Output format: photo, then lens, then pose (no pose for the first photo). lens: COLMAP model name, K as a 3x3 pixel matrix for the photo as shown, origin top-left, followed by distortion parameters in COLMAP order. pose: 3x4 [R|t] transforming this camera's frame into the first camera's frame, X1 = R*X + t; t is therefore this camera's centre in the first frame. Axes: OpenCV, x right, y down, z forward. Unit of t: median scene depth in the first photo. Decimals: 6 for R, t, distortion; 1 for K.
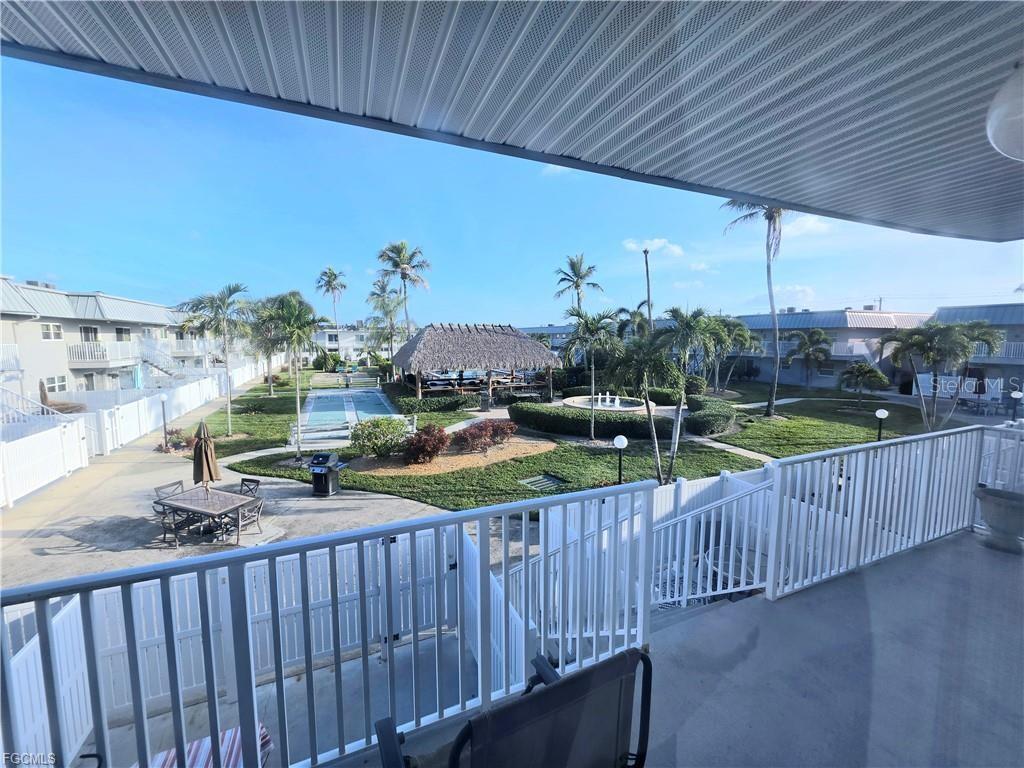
lens RADIAL K [[409.3, 0, 508.8], [0, 409.3, 379.9], [0, 0, 1]] dist [-0.005474, 0.001652]
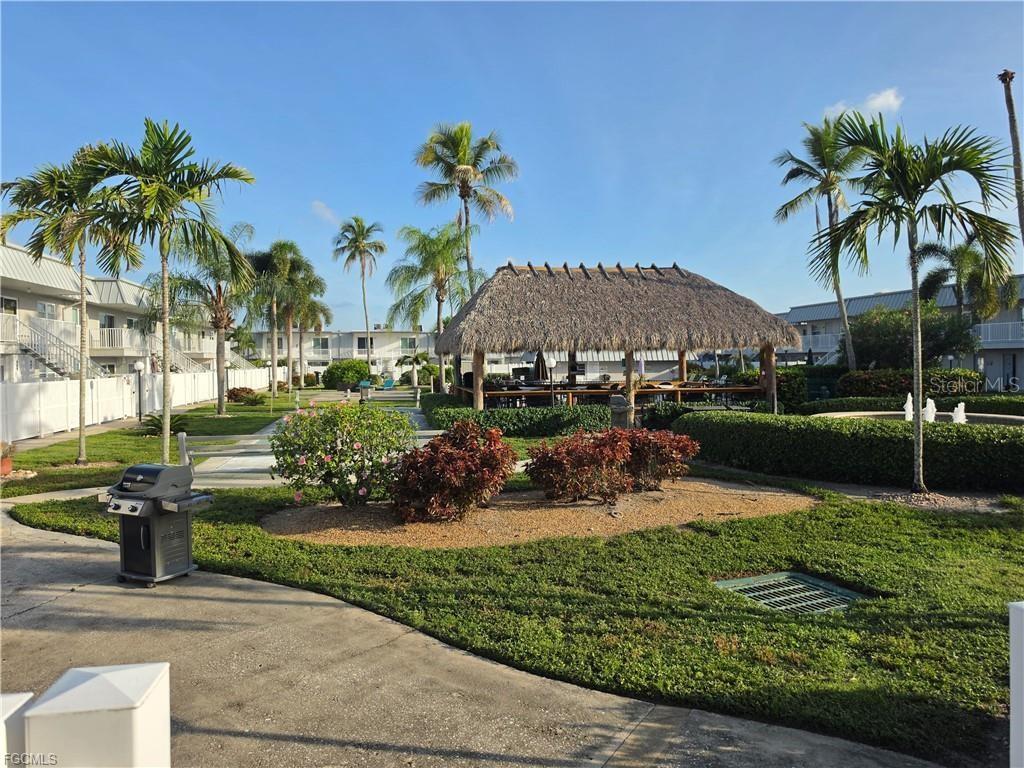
lens RADIAL K [[717.5, 0, 497.1], [0, 717.5, 373.9], [0, 0, 1]] dist [0.054396, -0.071726]
pose [[0.971685, -0.003601, -0.236254, -0.003427], [-0.014169, 0.997196, -0.073475, 0.104700], [0.235857, 0.074742, 0.968909, 0.325970]]
